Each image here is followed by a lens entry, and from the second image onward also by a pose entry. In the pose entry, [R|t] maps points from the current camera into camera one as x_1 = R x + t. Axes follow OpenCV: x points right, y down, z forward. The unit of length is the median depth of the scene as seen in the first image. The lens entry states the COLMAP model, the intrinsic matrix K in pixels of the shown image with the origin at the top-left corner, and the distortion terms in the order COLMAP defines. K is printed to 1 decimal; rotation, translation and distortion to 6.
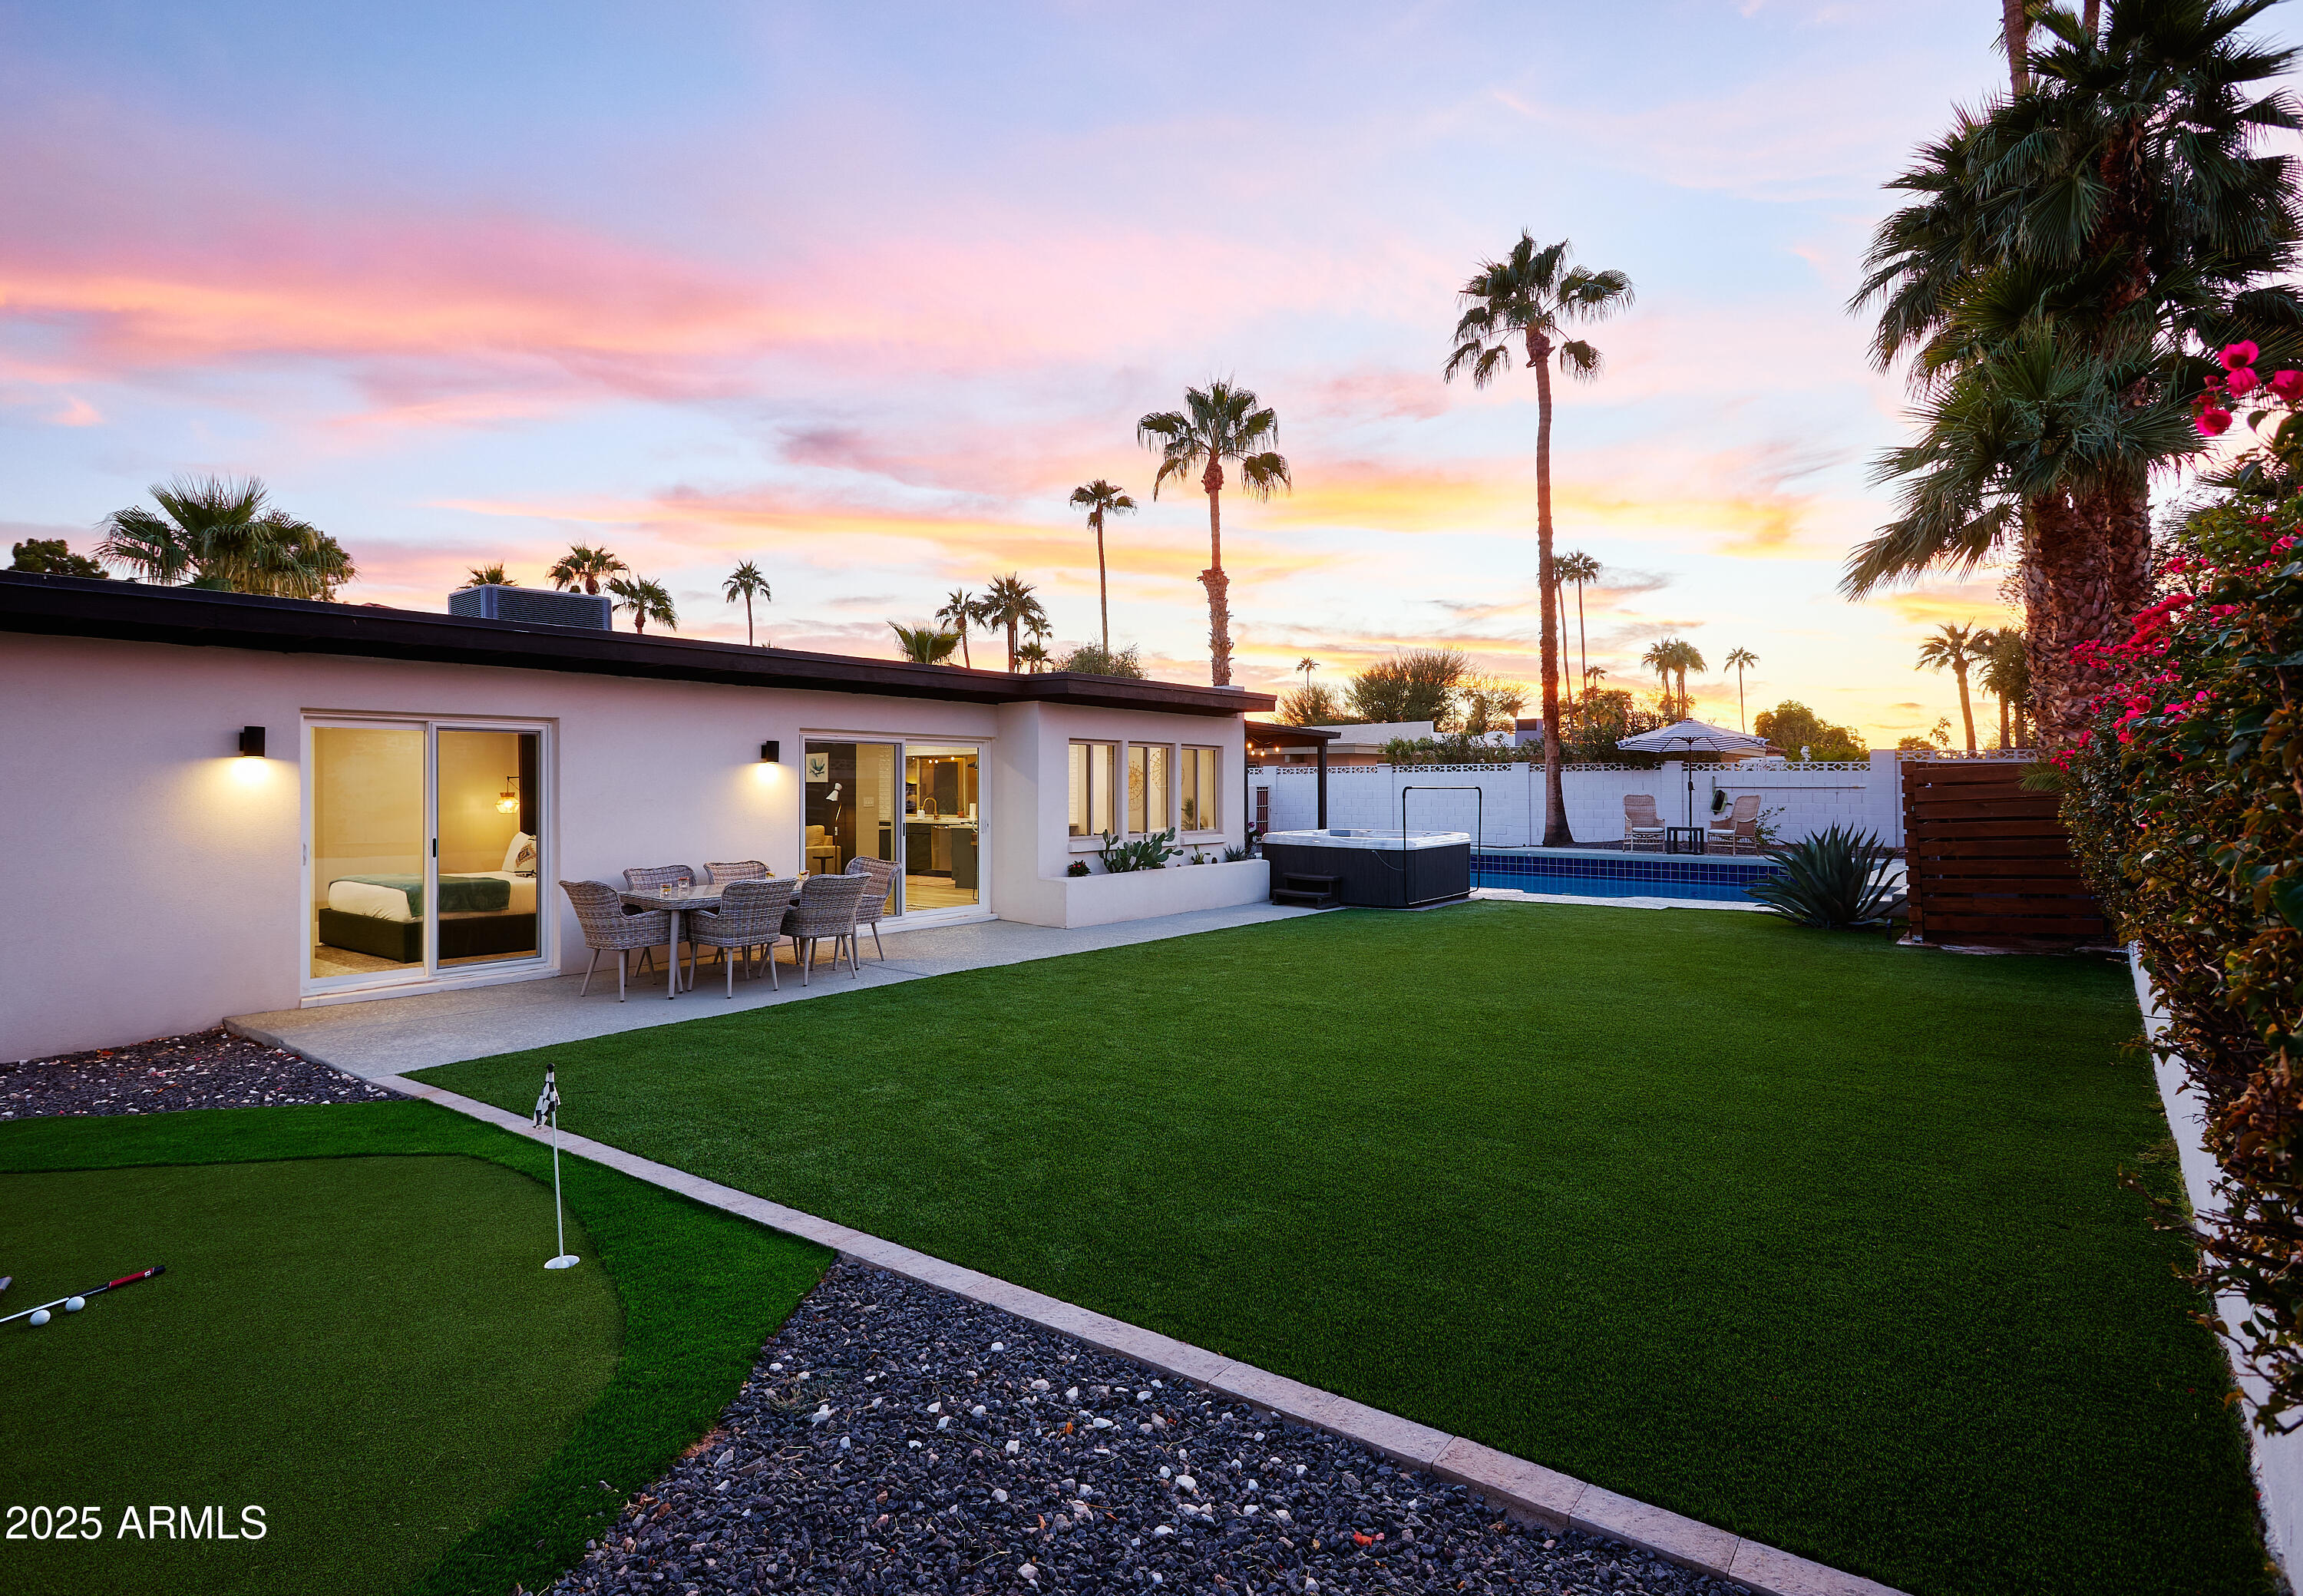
lens RADIAL K [[1225.1, 0, 1159.1], [0, 1225.1, 780.9], [0, 0, 1]] dist [-0.000736, -0.005521]
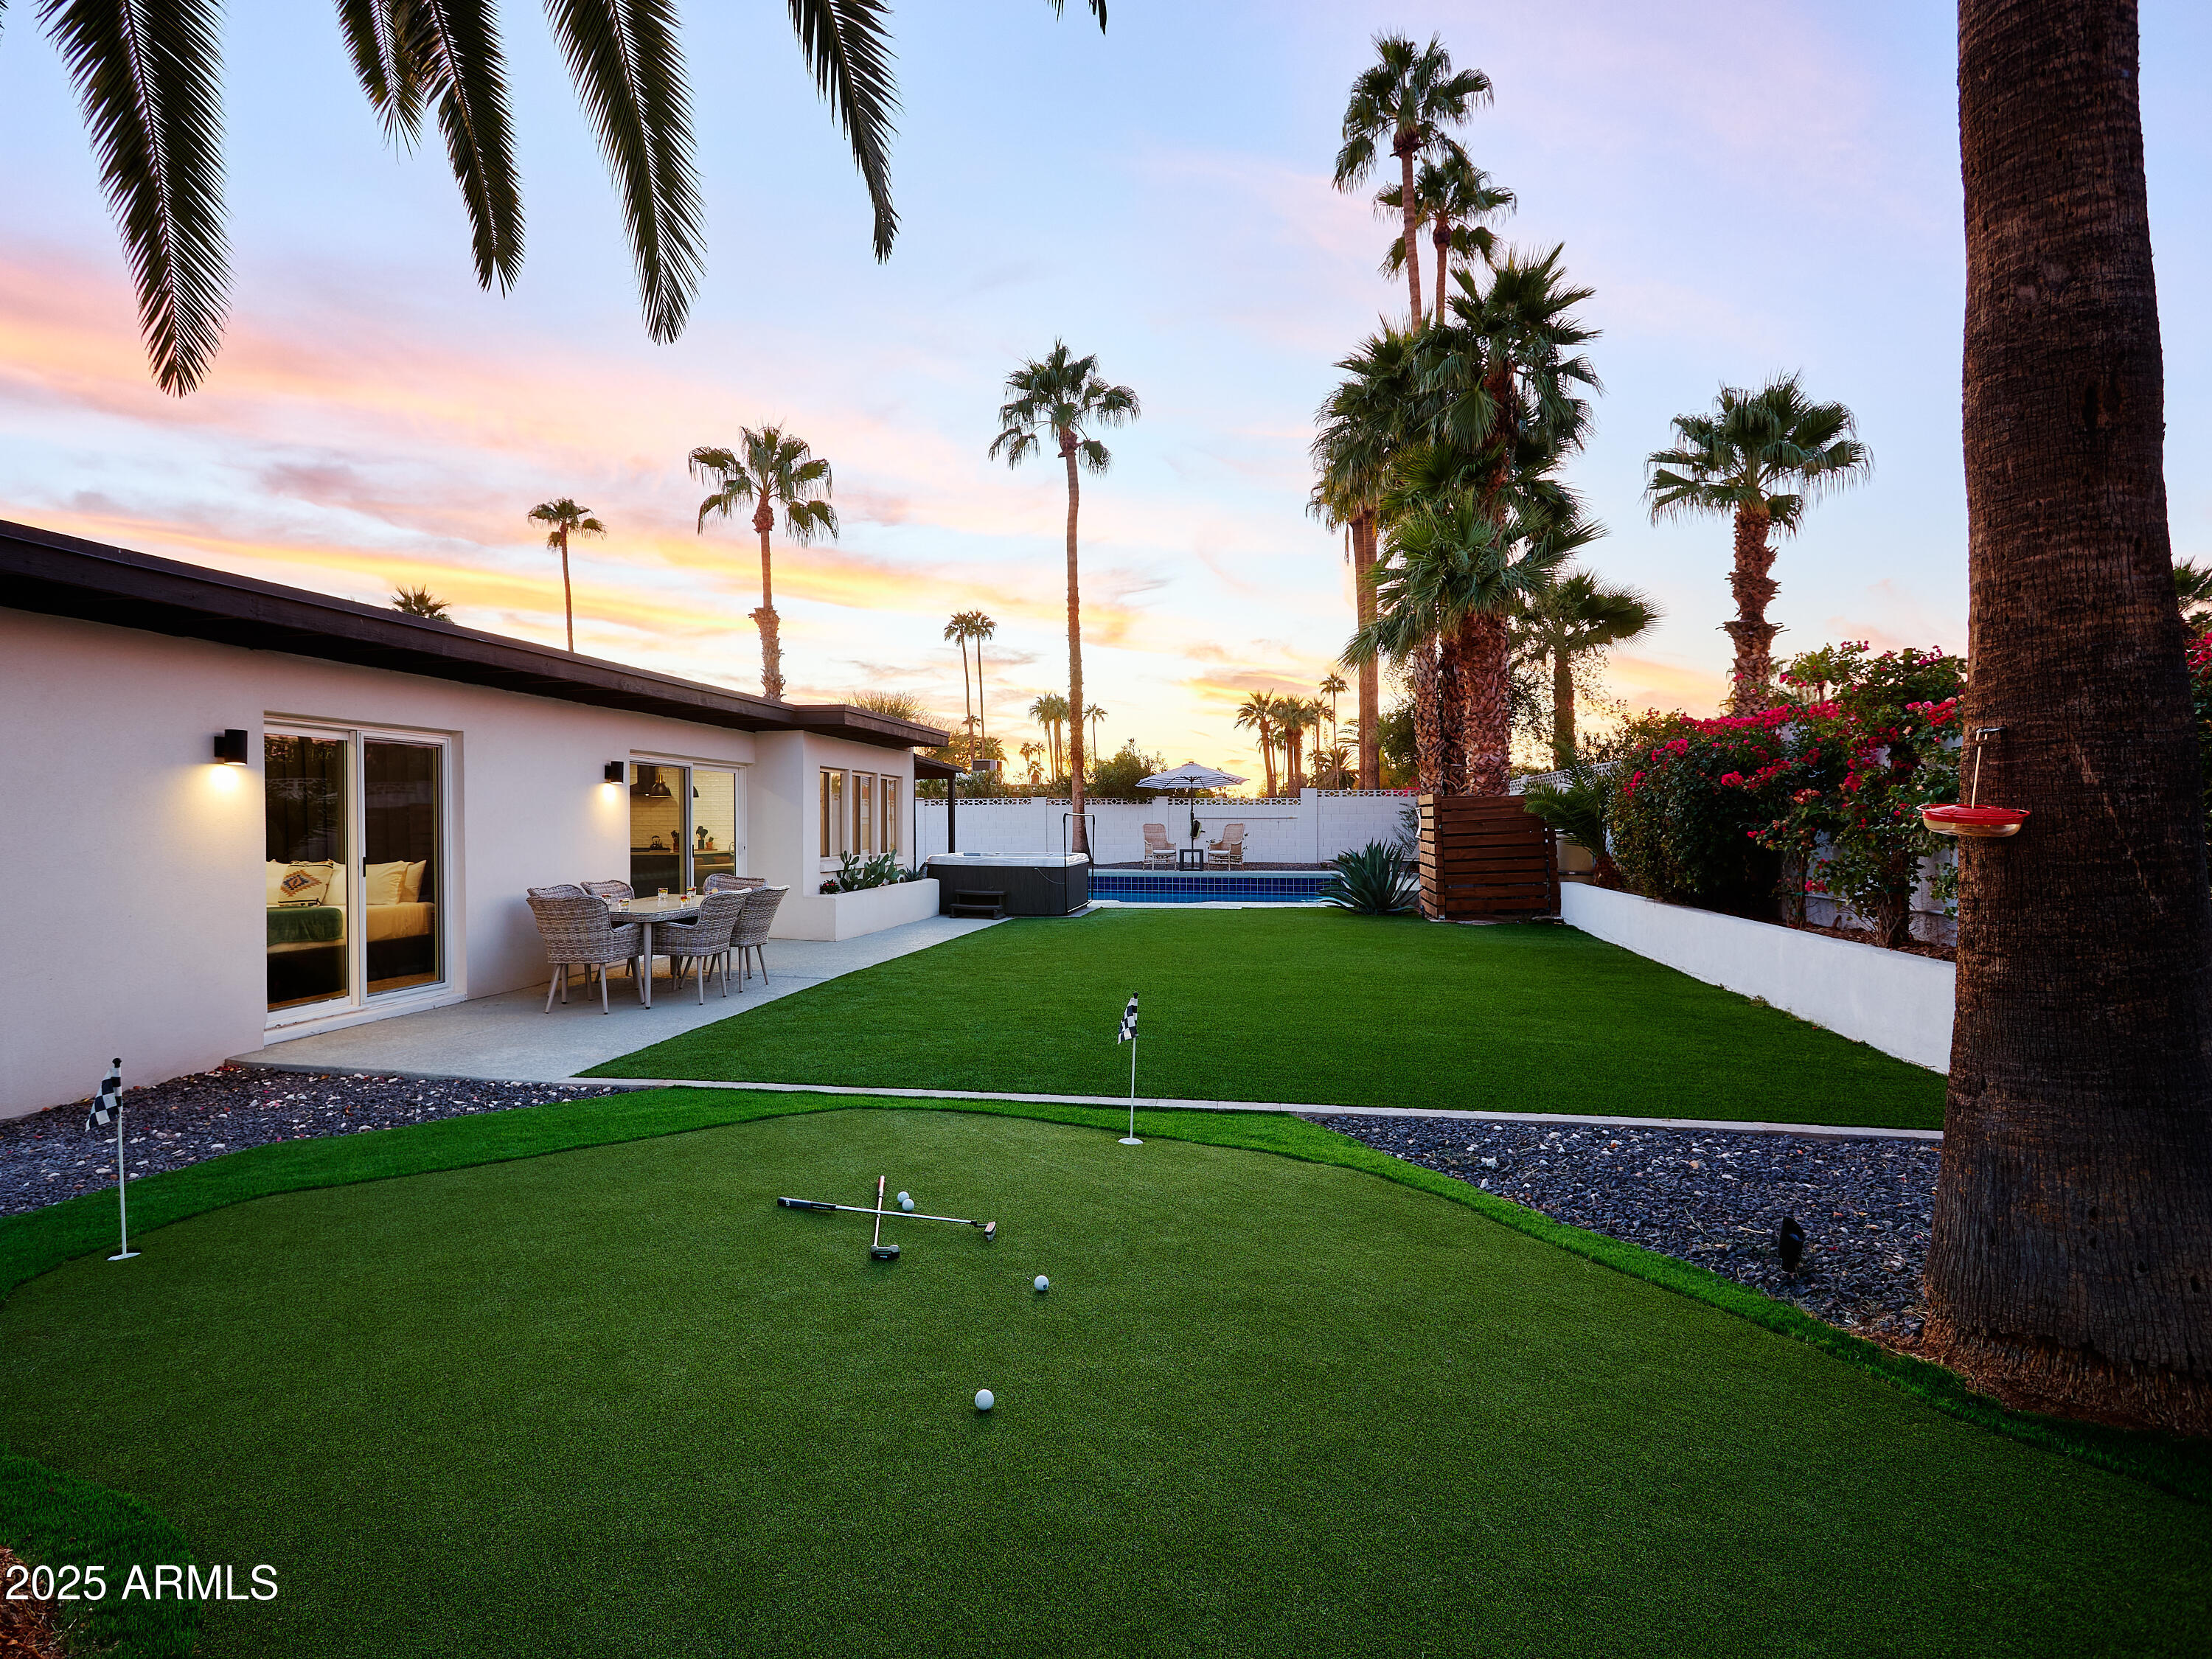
lens RADIAL K [[1191.9, 0, 1103.6], [0, 1191.9, 834.6], [0, 0, 1]] dist [-0.008744, -0.000016]
pose [[0.881376, -0.006482, 0.472371, -0.201727], [0.000874, 0.999927, 0.012092, 0.007521], [-0.472415, -0.010245, 0.881317, -0.022540]]
